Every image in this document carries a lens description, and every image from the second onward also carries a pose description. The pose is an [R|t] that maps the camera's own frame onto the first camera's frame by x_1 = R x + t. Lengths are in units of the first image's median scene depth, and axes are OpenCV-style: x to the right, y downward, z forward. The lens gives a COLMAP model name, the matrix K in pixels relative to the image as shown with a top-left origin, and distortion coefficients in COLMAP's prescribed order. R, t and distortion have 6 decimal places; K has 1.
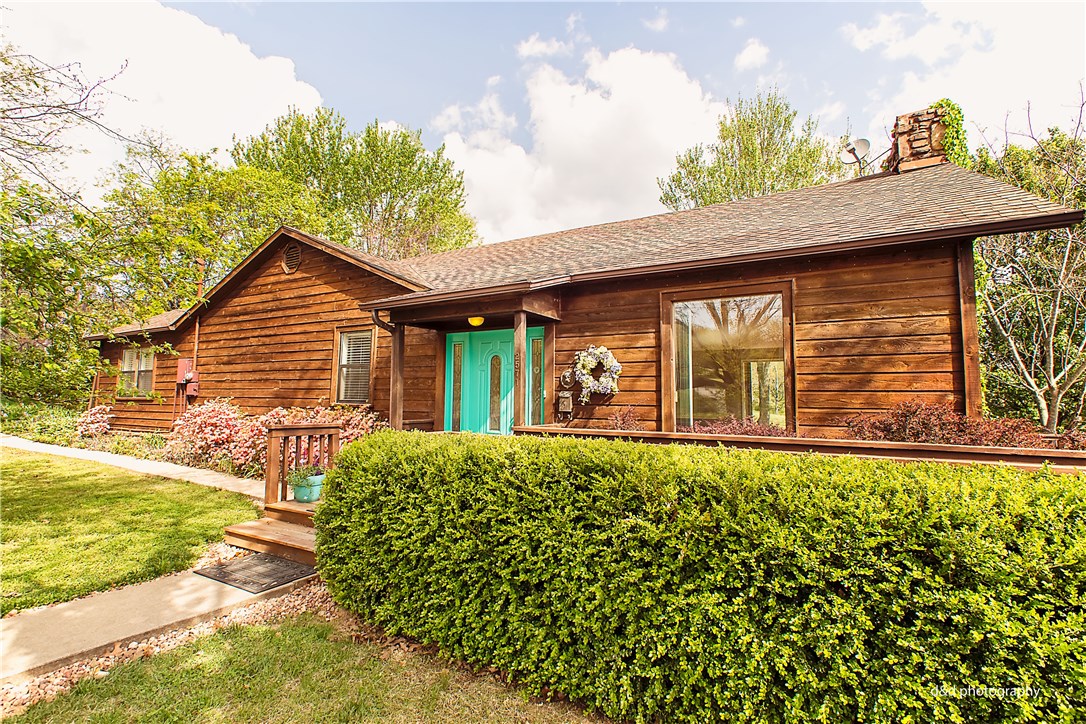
lens RADIAL K [[502.5, 0, 541.7], [0, 502.5, 362.0], [0, 0, 1]] dist [0.013271, -0.001581]
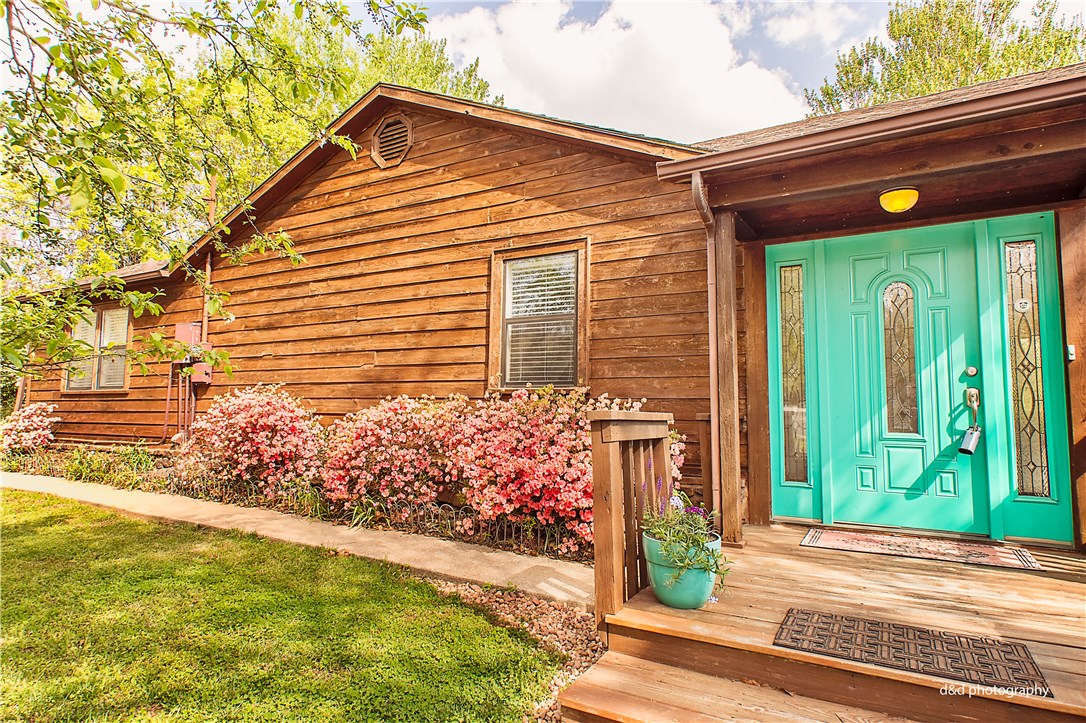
lens RADIAL K [[622.9, 0, 544.2], [0, 622.9, 358.7], [0, 0, 1]] dist [0.021538, 0.002272]
pose [[0.999999, 0.000363, 0.001389, -0.325595], [-0.000349, 0.999952, -0.009777, 0.050864], [-0.001392, 0.009777, 0.999951, 0.289188]]
